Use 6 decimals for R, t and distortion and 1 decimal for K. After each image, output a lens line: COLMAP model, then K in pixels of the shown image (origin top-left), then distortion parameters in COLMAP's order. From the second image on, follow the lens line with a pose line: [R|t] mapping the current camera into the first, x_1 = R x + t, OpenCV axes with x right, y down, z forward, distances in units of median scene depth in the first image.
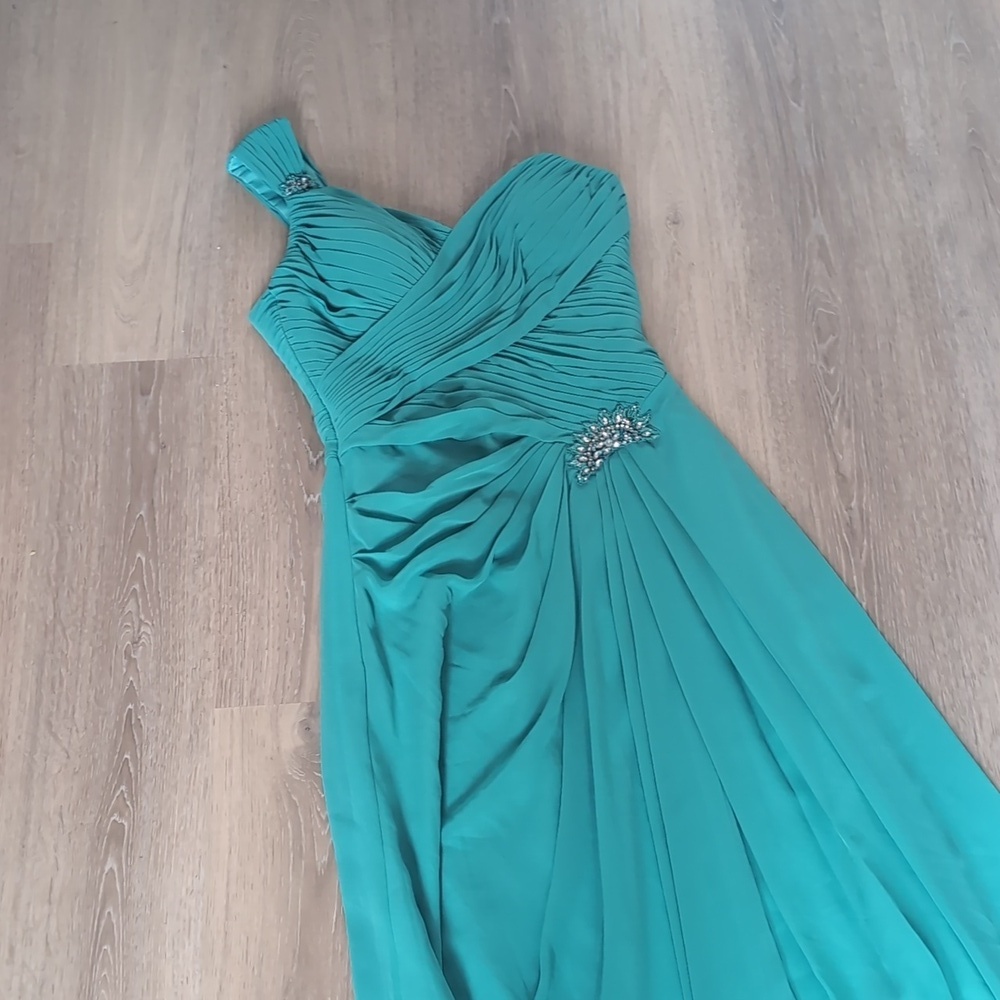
lens RADIAL K [[1667.4, 0, 514.2], [0, 1667.4, 501.1], [0, 0, 1]] dist [0.228626, -1.014271]
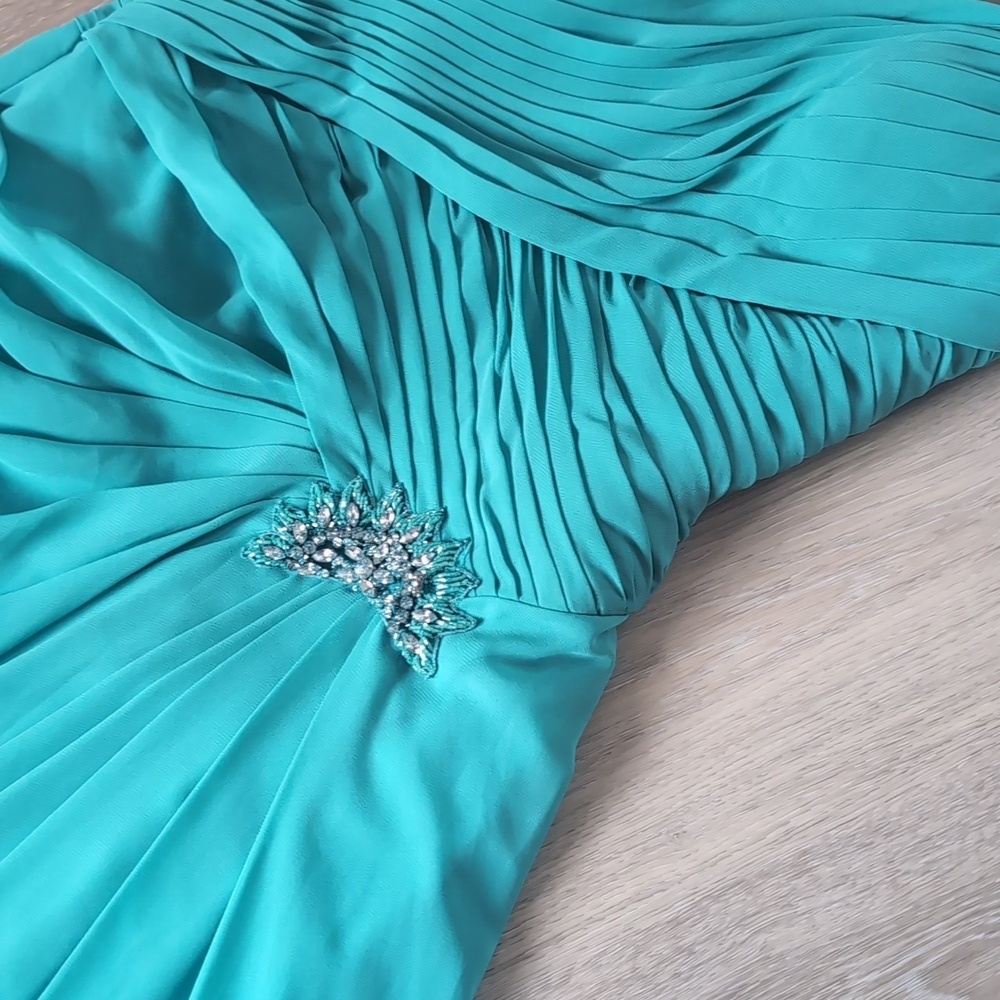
lens RADIAL K [[1667.4, 0, 514.2], [0, 1667.4, 501.1], [0, 0, 1]] dist [0.228626, -1.014271]
pose [[0.396695, 0.860839, -0.318730, 0.178506], [-0.760817, 0.502607, 0.410541, -0.225328], [0.513606, 0.079636, 0.854323, 0.667803]]
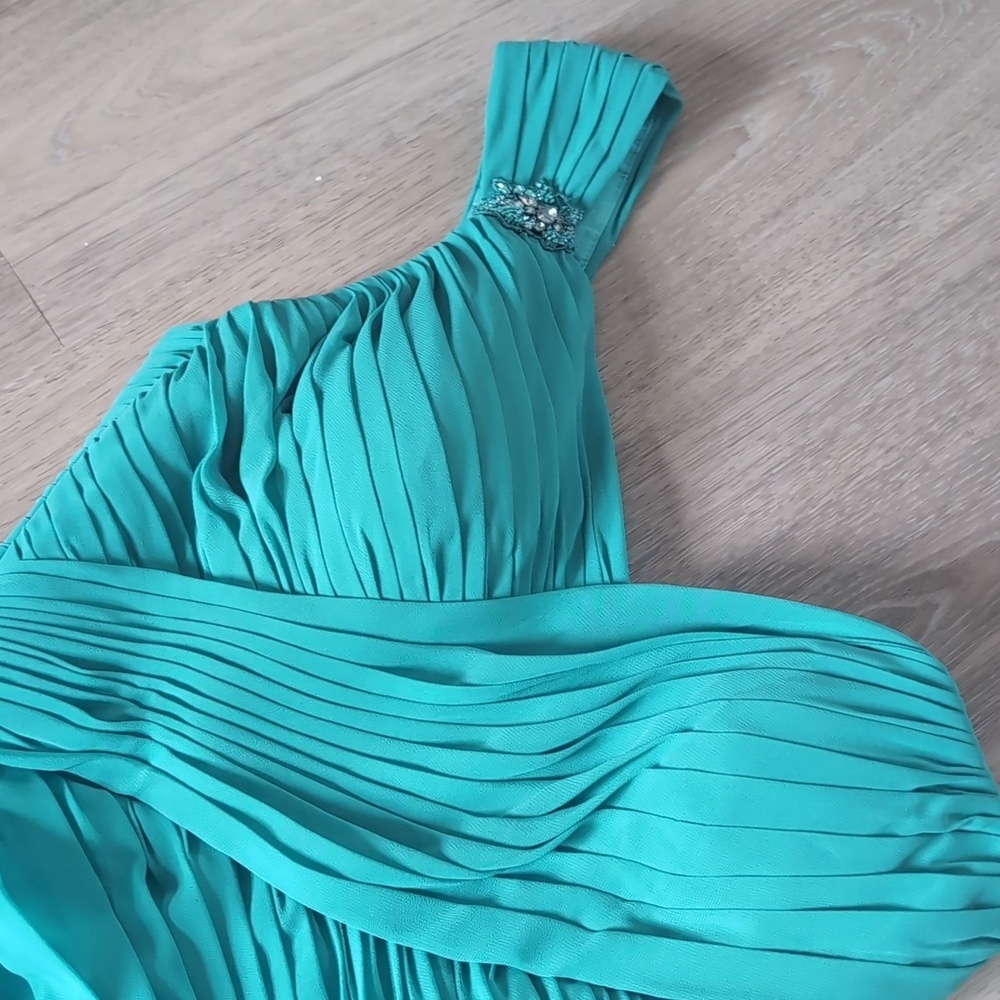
lens RADIAL K [[1667.4, 0, 514.2], [0, 1667.4, 501.1], [0, 0, 1]] dist [0.228626, -1.014271]
pose [[0.519308, 0.768194, -0.374428, 0.077492], [-0.724086, 0.628232, 0.284648, -0.273143], [0.453892, 0.123298, 0.882485, 0.698897]]
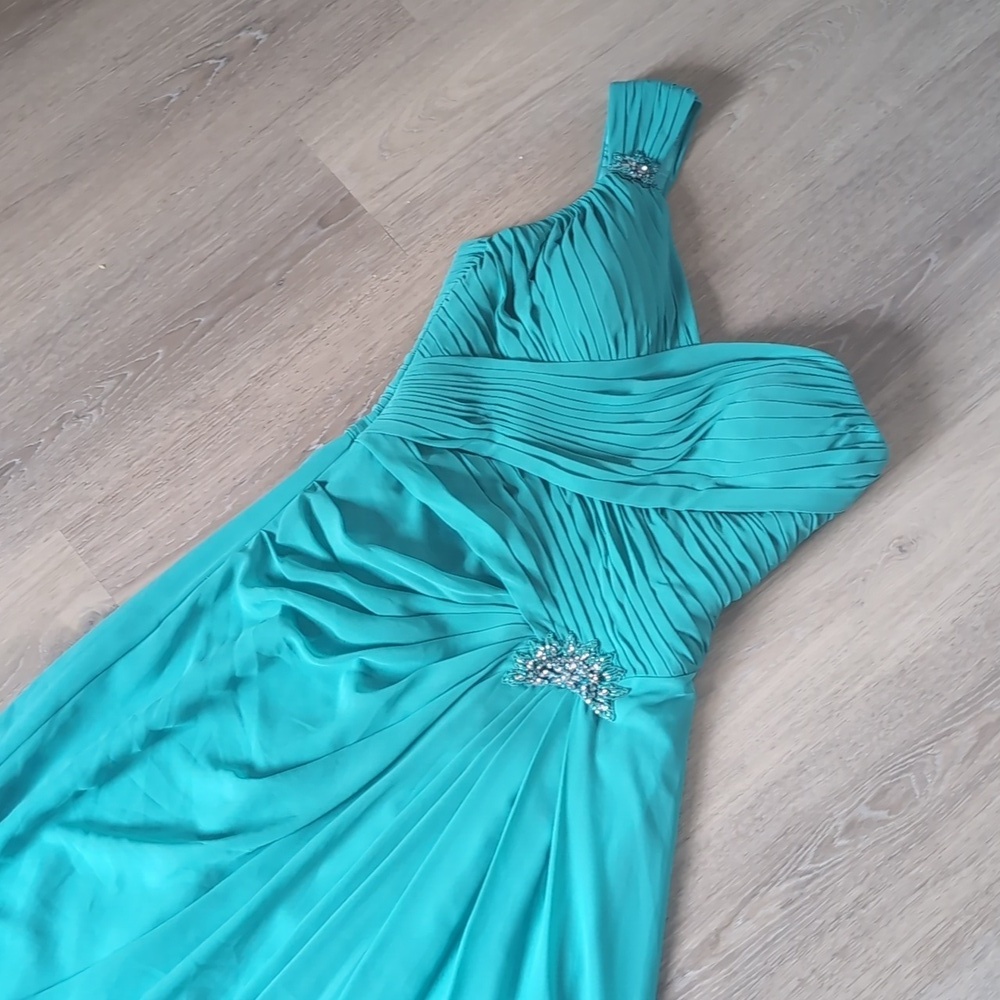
lens RADIAL K [[1667.4, 0, 514.2], [0, 1667.4, 501.1], [0, 0, 1]] dist [0.228626, -1.014271]
pose [[0.592859, 0.751704, -0.288893, 0.208016], [-0.673462, 0.659492, 0.333946, -0.336616], [0.441551, -0.003425, 0.897230, 0.257812]]
